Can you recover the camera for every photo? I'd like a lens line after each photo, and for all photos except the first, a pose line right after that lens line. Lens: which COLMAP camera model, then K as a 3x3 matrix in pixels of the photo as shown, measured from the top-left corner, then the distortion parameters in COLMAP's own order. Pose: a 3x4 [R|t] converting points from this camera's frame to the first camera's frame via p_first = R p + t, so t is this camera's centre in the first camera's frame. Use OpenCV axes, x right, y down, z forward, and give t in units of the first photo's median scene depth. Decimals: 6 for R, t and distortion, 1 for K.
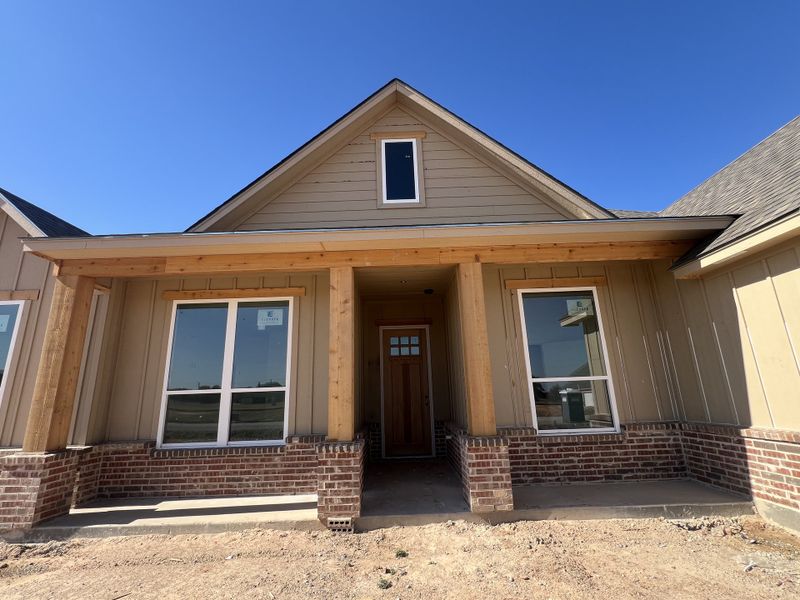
lens RADIAL K [[369.2, 0, 397.2], [0, 369.2, 298.8], [0, 0, 1]] dist [0.002440, 0.001178]
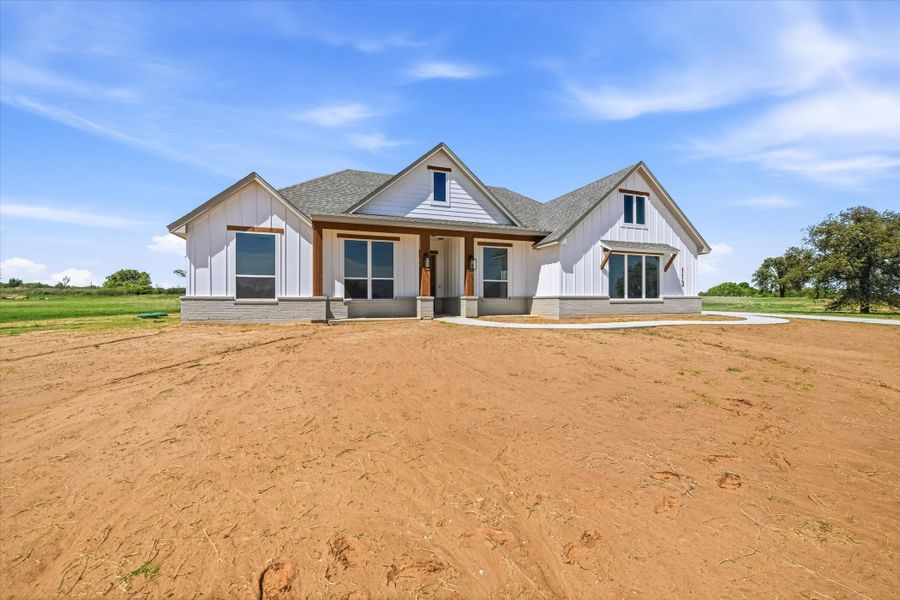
lens RADIAL K [[362.5, 0, 458.9], [0, 362.5, 303.7], [0, 0, 1]] dist [-0.005870, -0.000857]
pose [[0.931139, 0.025231, 0.363790, -0.808448], [-0.116330, 0.966034, 0.230751, -0.219988], [-0.345611, -0.257181, 0.902447, -1.465405]]
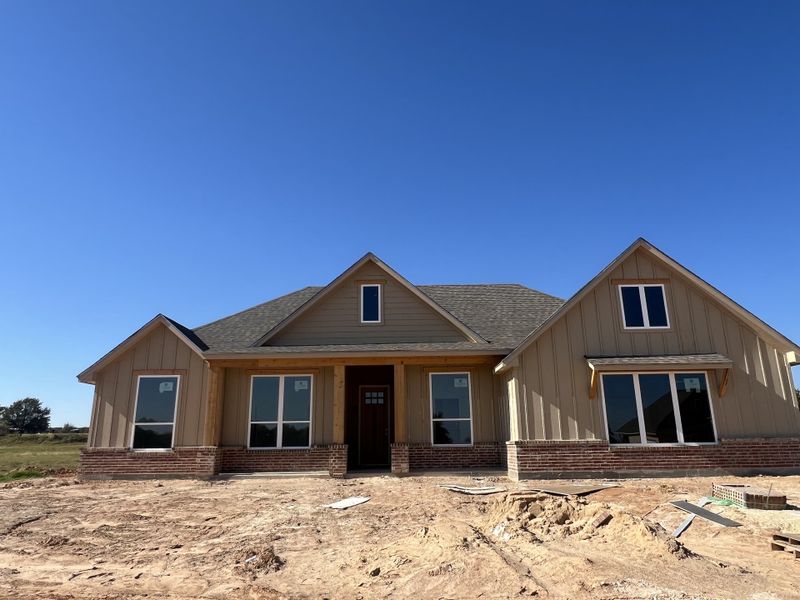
lens RADIAL K [[545.0, 0, 401.1], [0, 545.0, 294.6], [0, 0, 1]] dist [-0.011675, 0.004606]
pose [[0.999829, 0.018350, 0.002420, 0.180769], [-0.018314, 0.999736, -0.013889, -0.430819], [-0.002674, 0.013842, 0.999901, -2.039318]]
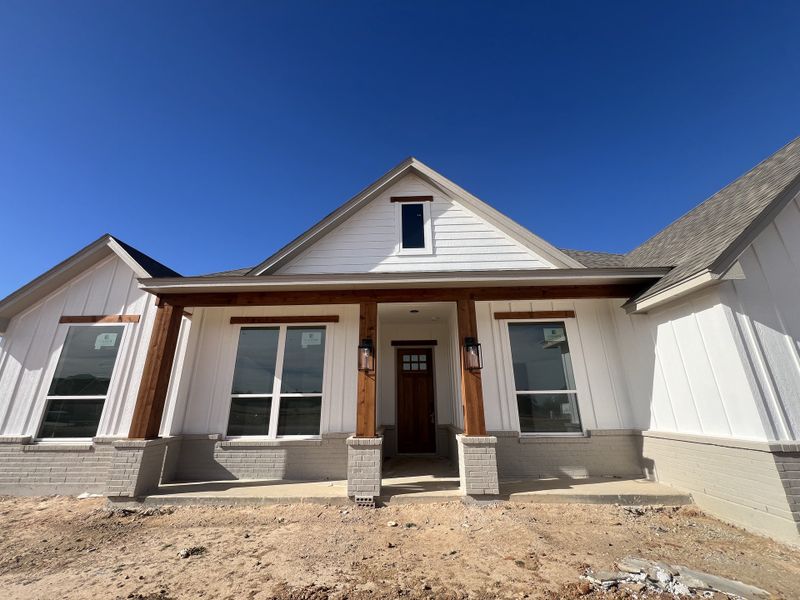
lens RADIAL K [[320.8, 0, 398.0], [0, 320.8, 299.6], [0, 0, 1]] dist [-0.002229, 0.001407]
pose [[0.999436, 0.013523, -0.030740, -0.008200], [-0.015338, 0.998104, -0.059612, -0.025783], [0.029876, 0.060050, 0.997748, -0.129293]]
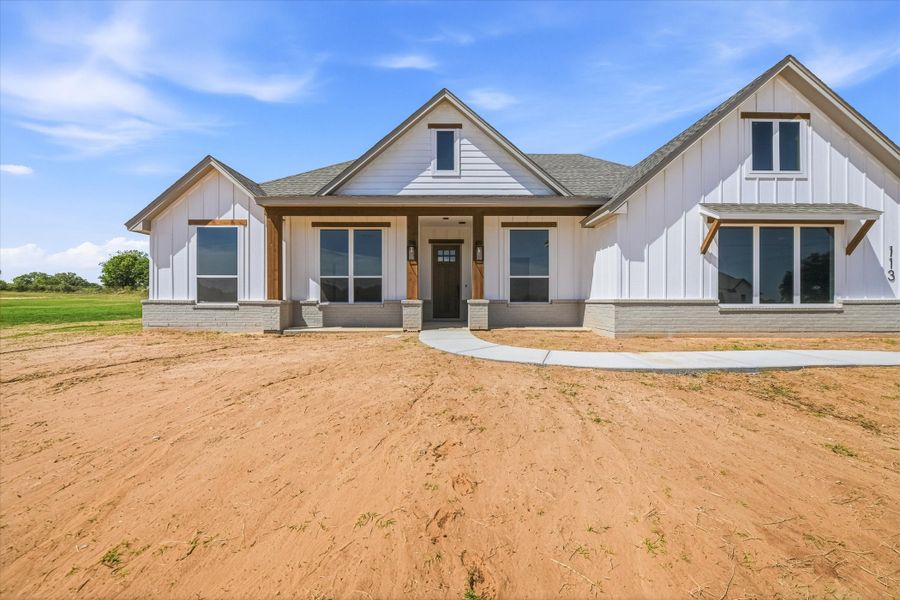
lens RADIAL K [[362.5, 0, 454.7], [0, 362.5, 300.9], [0, 0, 1]] dist [-0.005870, -0.000857]
pose [[0.999309, 0.030771, 0.020829, 0.043059], [-0.035074, 0.966215, 0.255341, -0.135258], [-0.012269, -0.255895, 0.966627, -0.895353]]
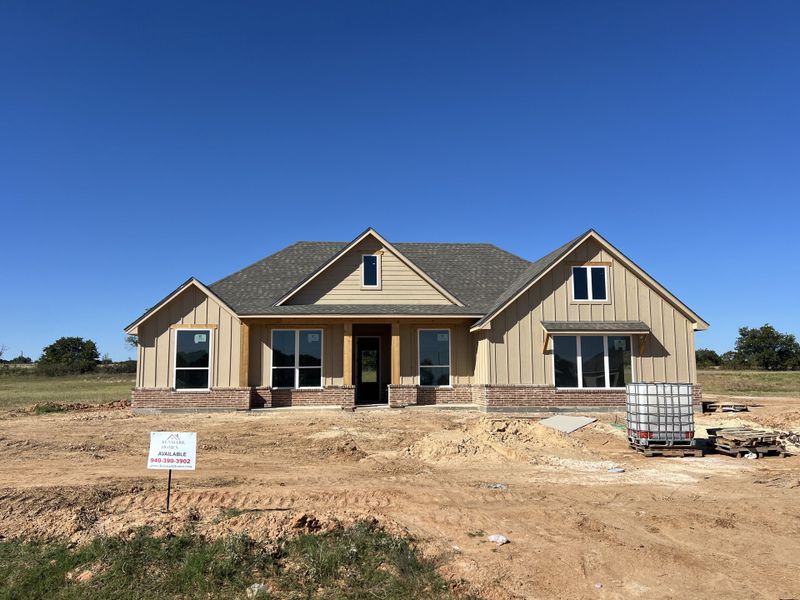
lens RADIAL K [[650.3, 0, 401.4], [0, 650.3, 307.3], [0, 0, 1]] dist [0.077832, -0.012987]
pose [[0.994706, 0.035071, 0.096592, -0.209557], [-0.048670, 0.988634, 0.142249, -0.831048], [-0.090505, -0.146197, 0.985107, -3.416448]]
